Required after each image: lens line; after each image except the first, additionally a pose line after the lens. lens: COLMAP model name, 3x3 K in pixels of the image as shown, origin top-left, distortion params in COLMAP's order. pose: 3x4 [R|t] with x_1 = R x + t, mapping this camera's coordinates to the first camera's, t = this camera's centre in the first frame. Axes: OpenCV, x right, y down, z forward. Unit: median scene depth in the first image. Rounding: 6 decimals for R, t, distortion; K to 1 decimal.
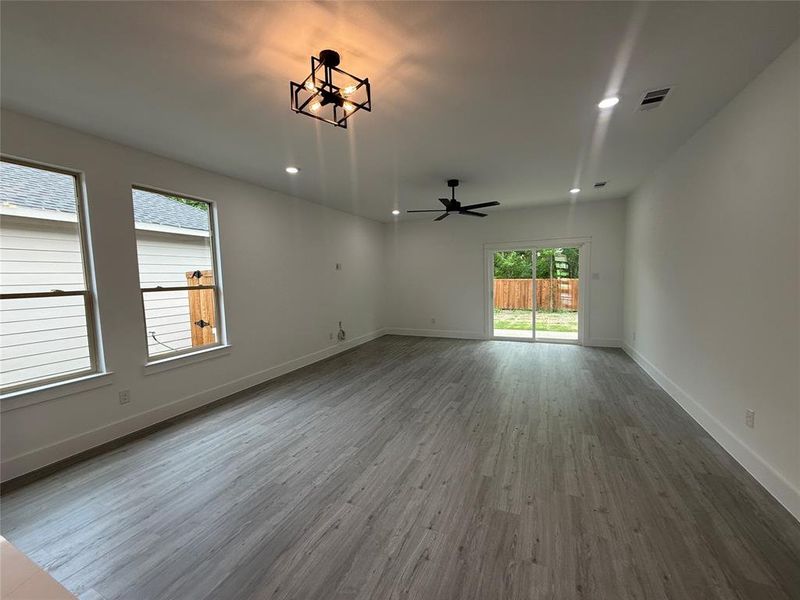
lens RADIAL K [[321.2, 0, 394.1], [0, 321.2, 295.8], [0, 0, 1]] dist [0.001609, -0.000783]
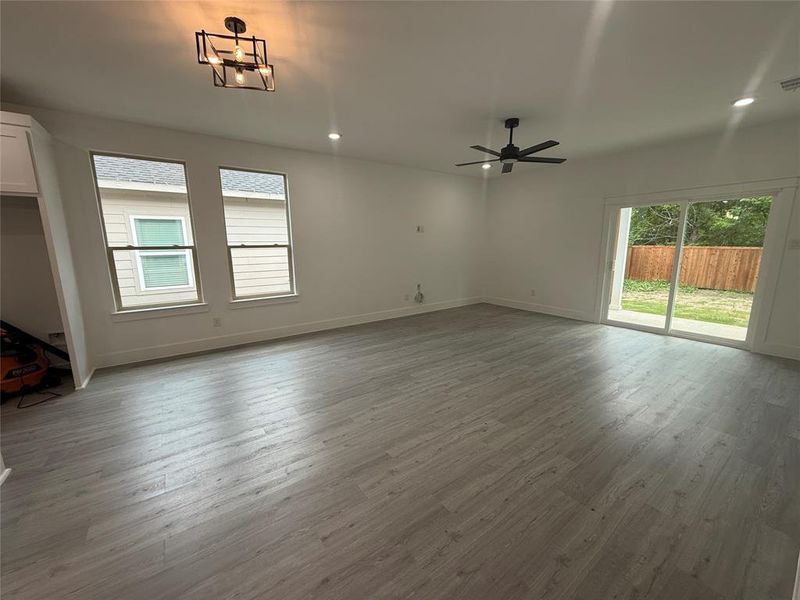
lens RADIAL K [[321.2, 0, 404.5], [0, 321.2, 296.1], [0, 0, 1]] dist [0.001609, -0.000783]
pose [[0.866871, 0.099738, -0.488453, 0.399924], [-0.043584, 0.991194, 0.125043, -0.009975], [0.496623, -0.087107, 0.863584, 0.135401]]
